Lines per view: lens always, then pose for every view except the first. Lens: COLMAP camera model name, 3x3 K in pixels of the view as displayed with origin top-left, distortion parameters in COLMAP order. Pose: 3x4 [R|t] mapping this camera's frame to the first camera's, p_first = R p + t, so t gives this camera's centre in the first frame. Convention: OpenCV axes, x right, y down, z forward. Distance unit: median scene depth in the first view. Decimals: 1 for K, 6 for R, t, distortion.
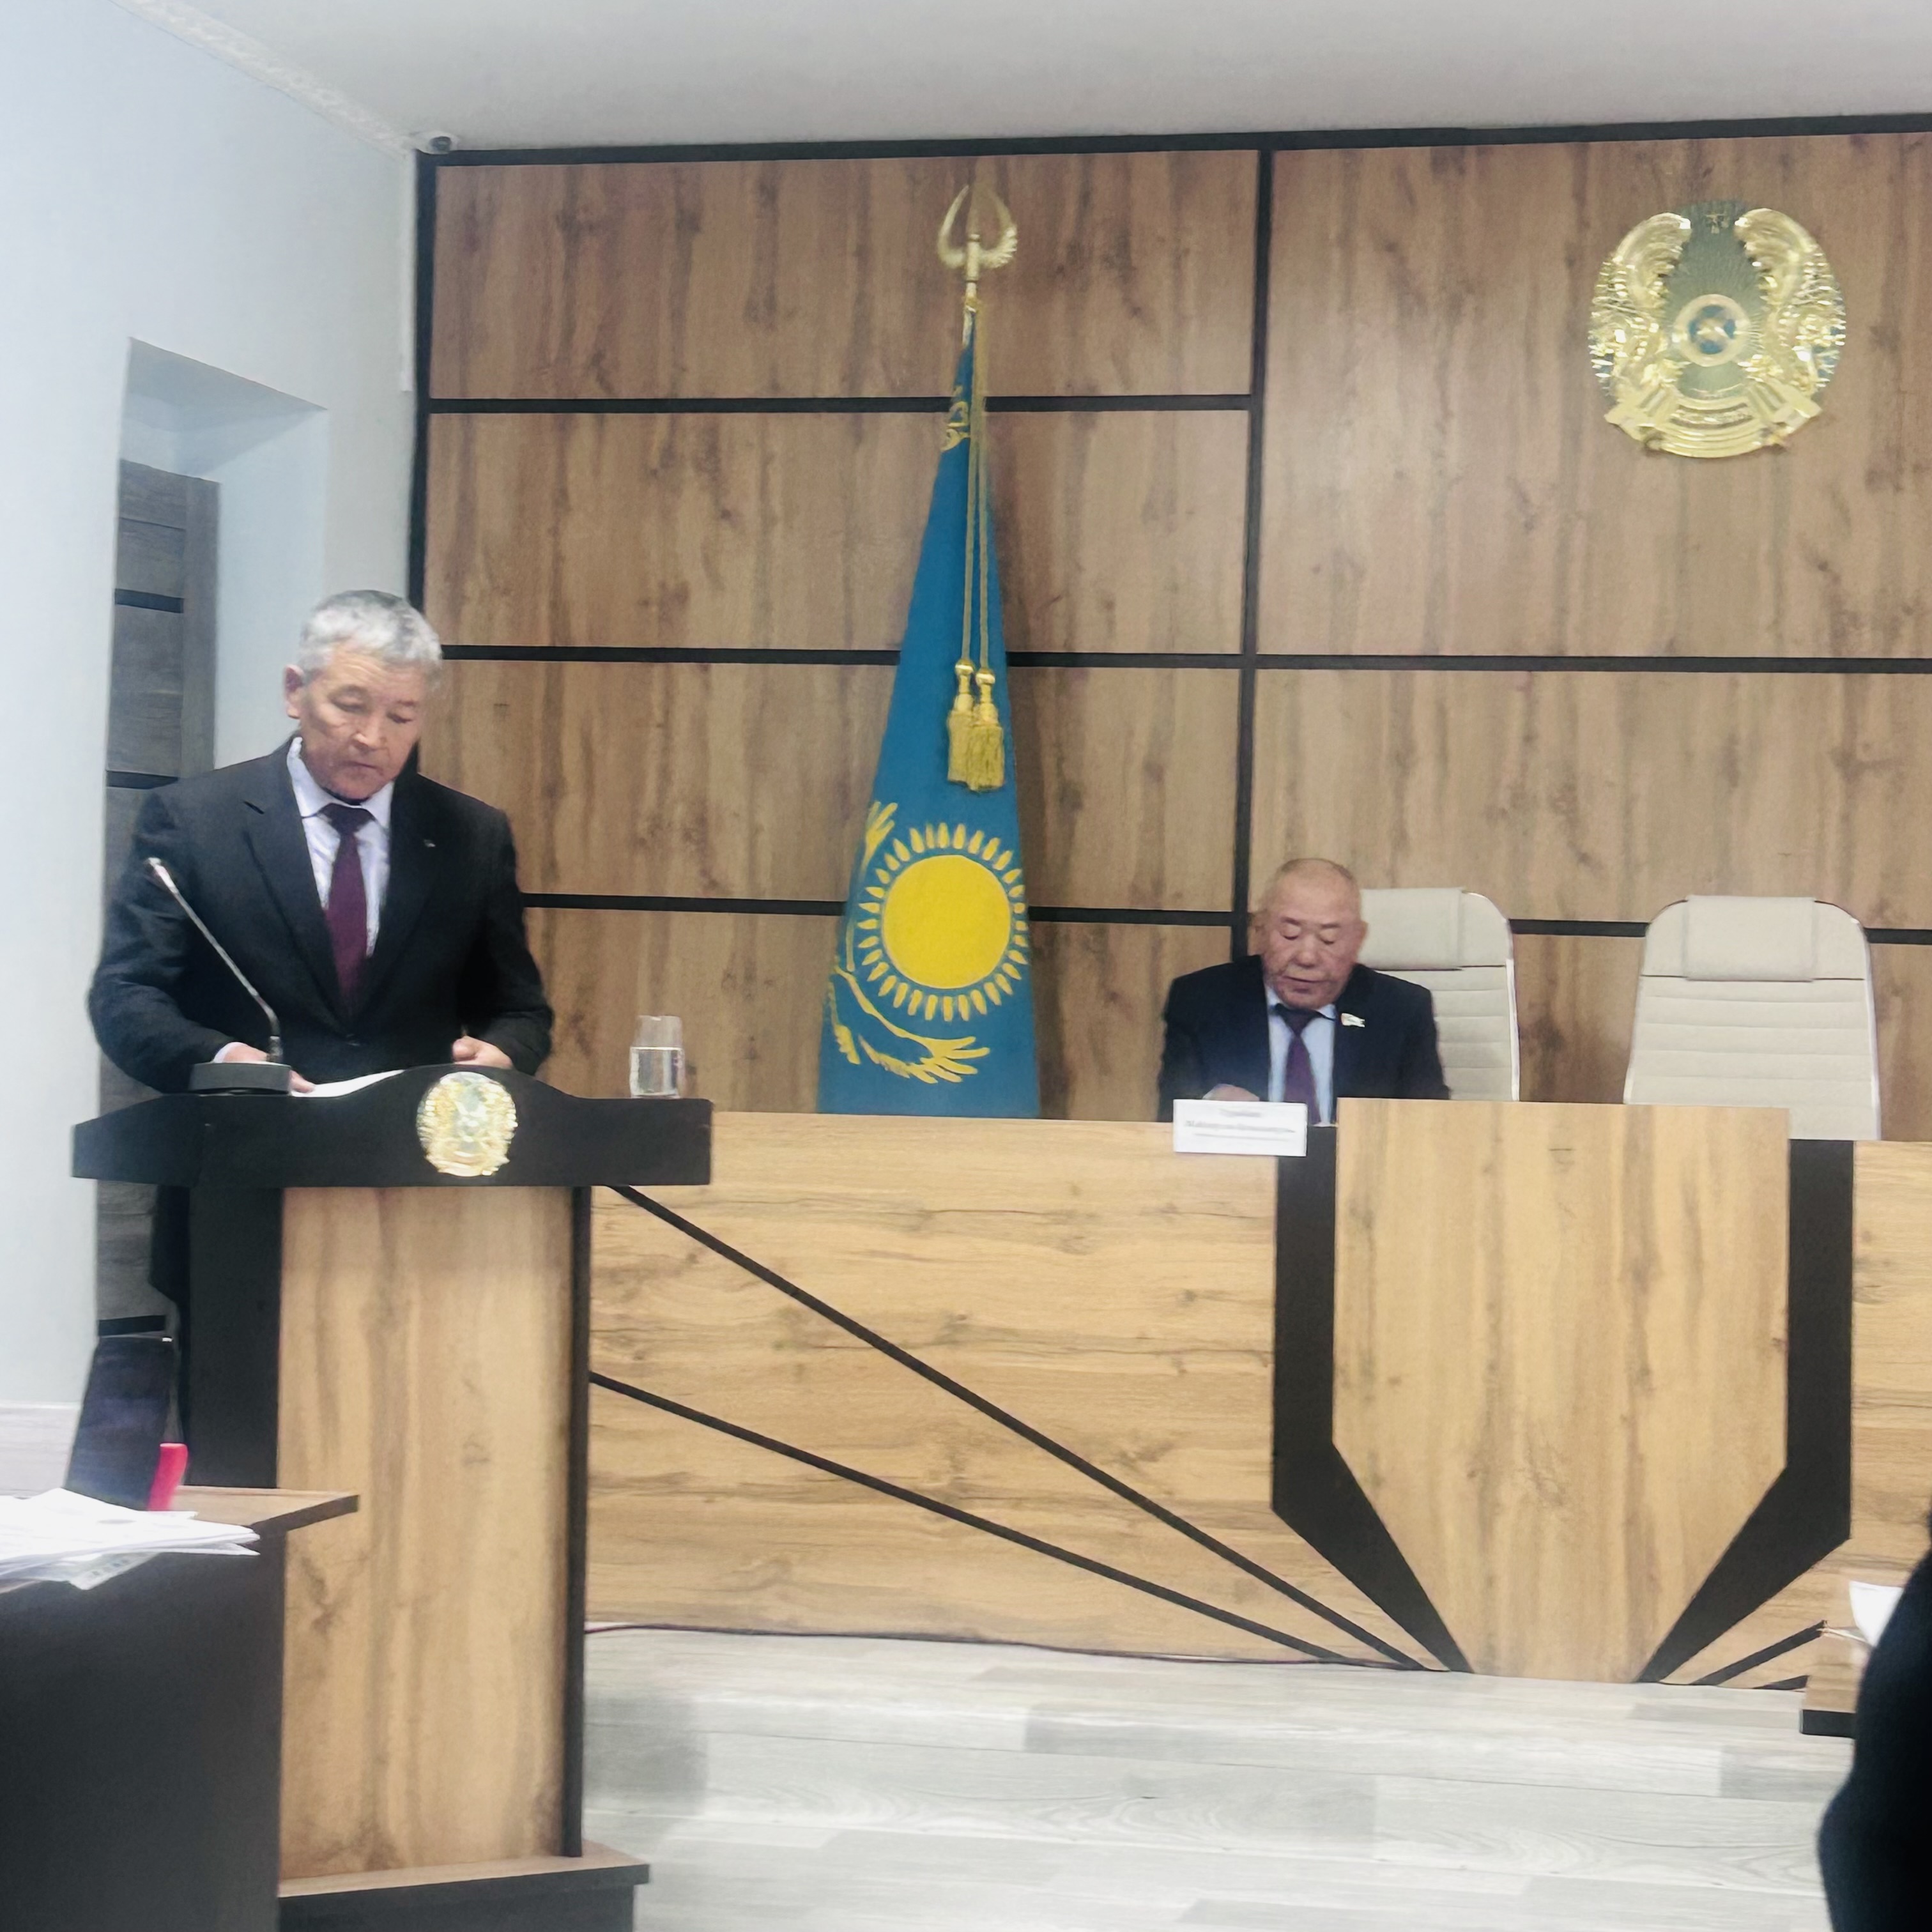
lens RADIAL K [[4453.8, 0, 920.3], [0, 4453.8, 959.3], [0, 0, 1]] dist [0.243673, -1.067592]
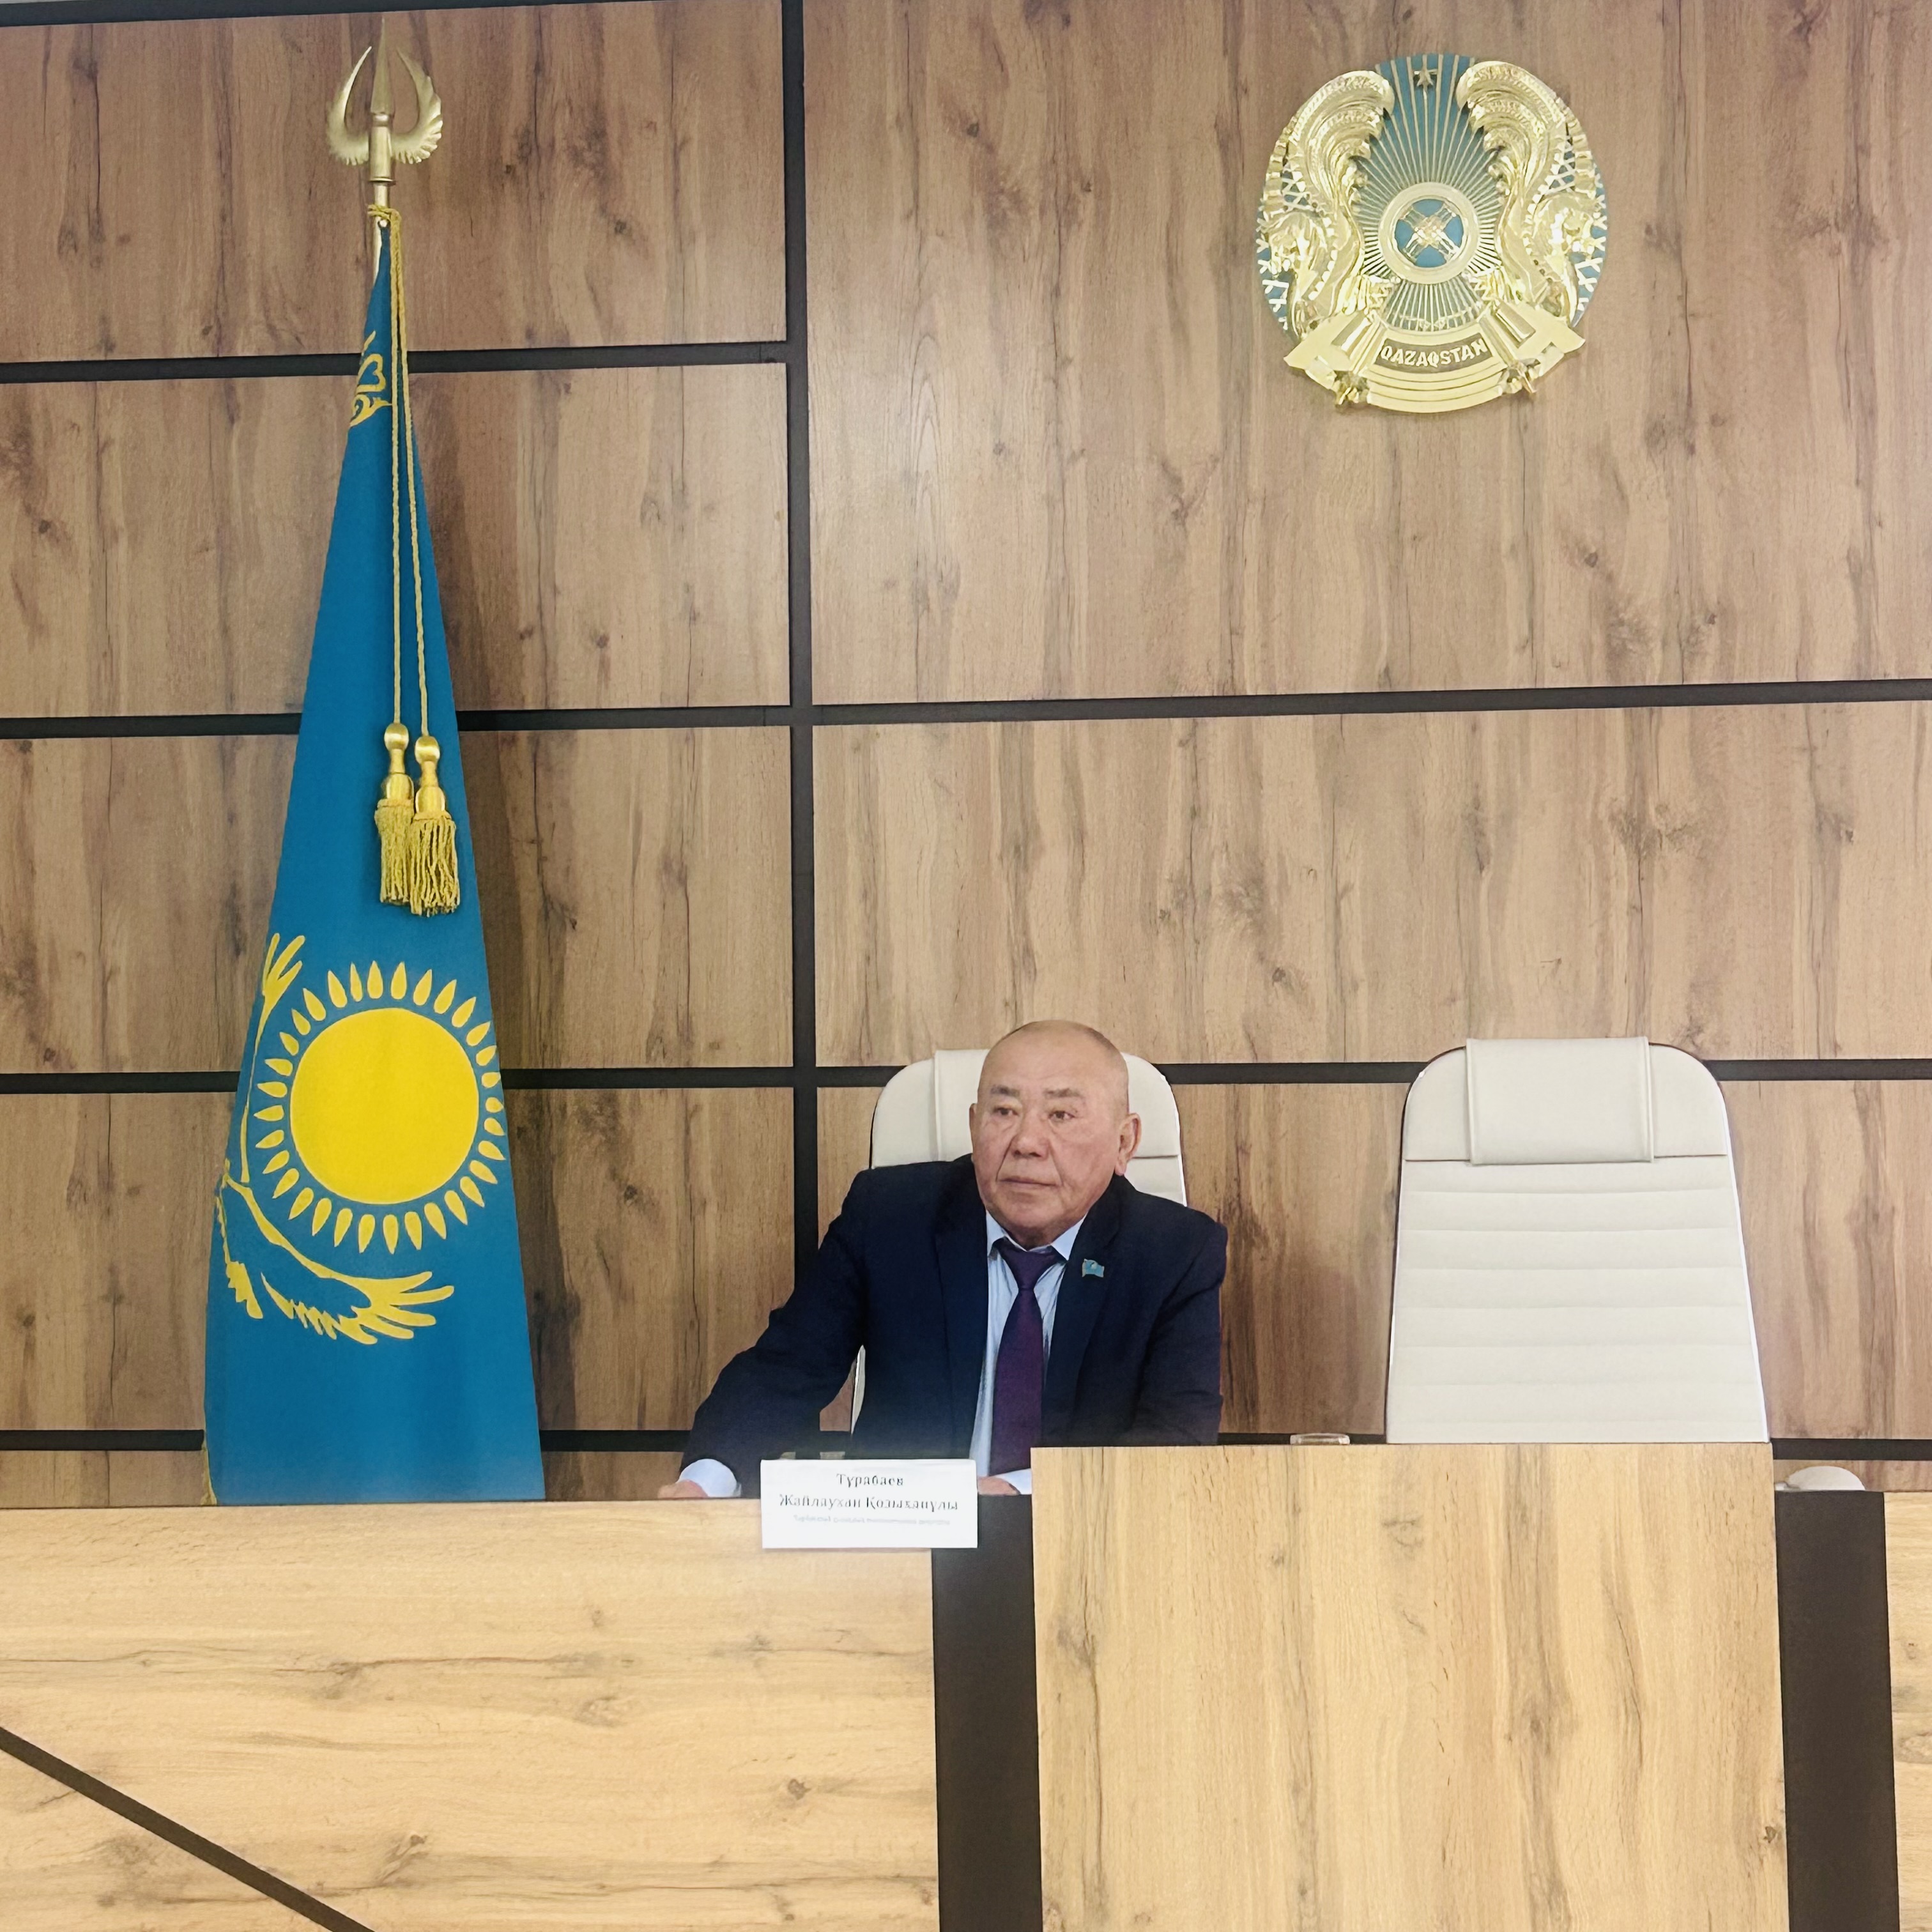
lens RADIAL K [[4124.6, 0, 959.3], [0, 4124.6, 946.7], [0, 0, 1]] dist [0.243968, -1.015096]
pose [[0.990327, -0.040616, 0.132675, 0.011958], [0.040925, 0.999162, 0.000399, -0.036059], [-0.132580, 0.005034, 0.991159, 0.426519]]
